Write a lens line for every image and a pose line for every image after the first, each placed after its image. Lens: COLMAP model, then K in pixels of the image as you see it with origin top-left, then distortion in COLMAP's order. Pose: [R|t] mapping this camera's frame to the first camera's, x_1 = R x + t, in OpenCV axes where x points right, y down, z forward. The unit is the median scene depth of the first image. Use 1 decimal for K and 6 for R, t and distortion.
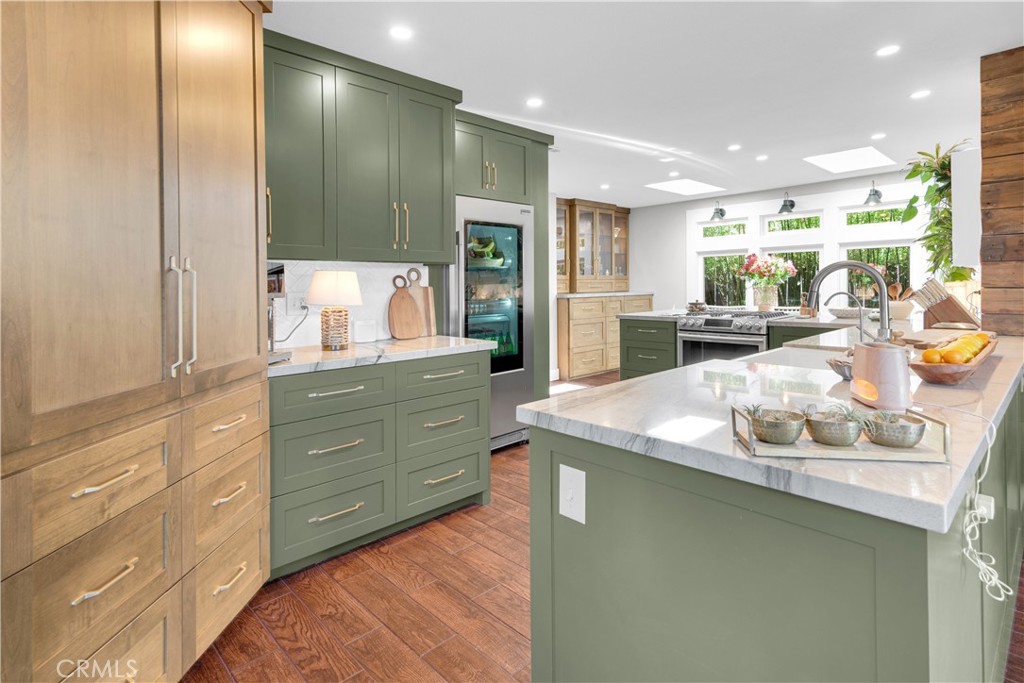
lens RADIAL K [[518.2, 0, 519.1], [0, 518.2, 287.5], [0, 0, 1]] dist [0.014919, 0.000206]
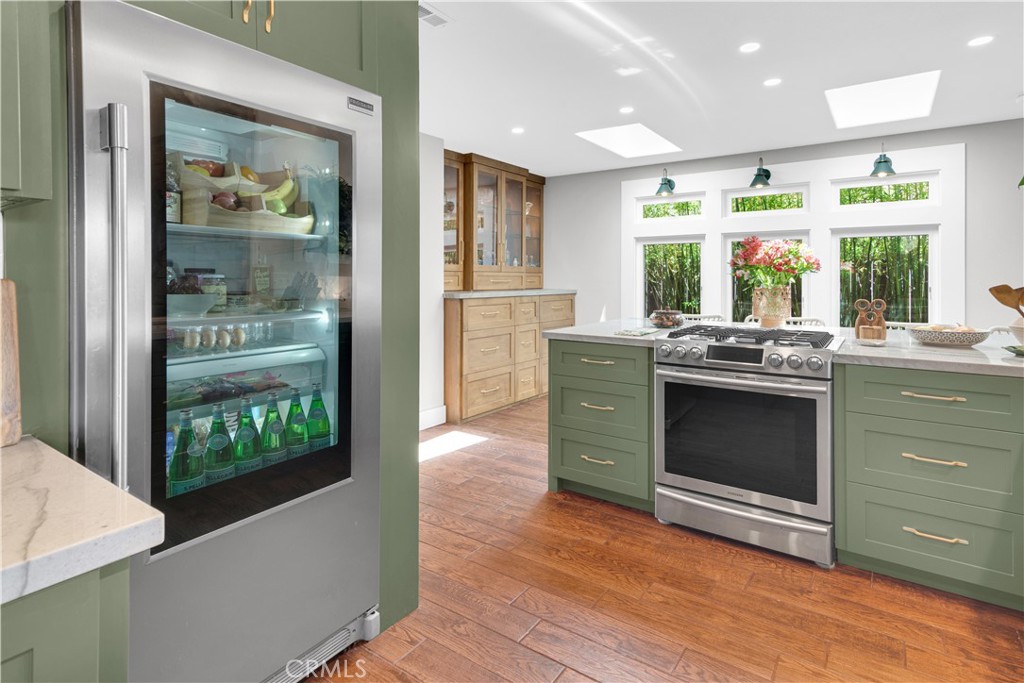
lens RADIAL K [[512.0, 0, 536.0], [0, 512.0, 317.8], [0, 0, 1]] dist [0.005150, 0.000273]
pose [[0.971777, 0.000532, 0.235901, 0.032167], [-0.017477, 0.997412, 0.069747, -0.002586], [-0.235253, -0.071902, 0.969271, 0.328699]]
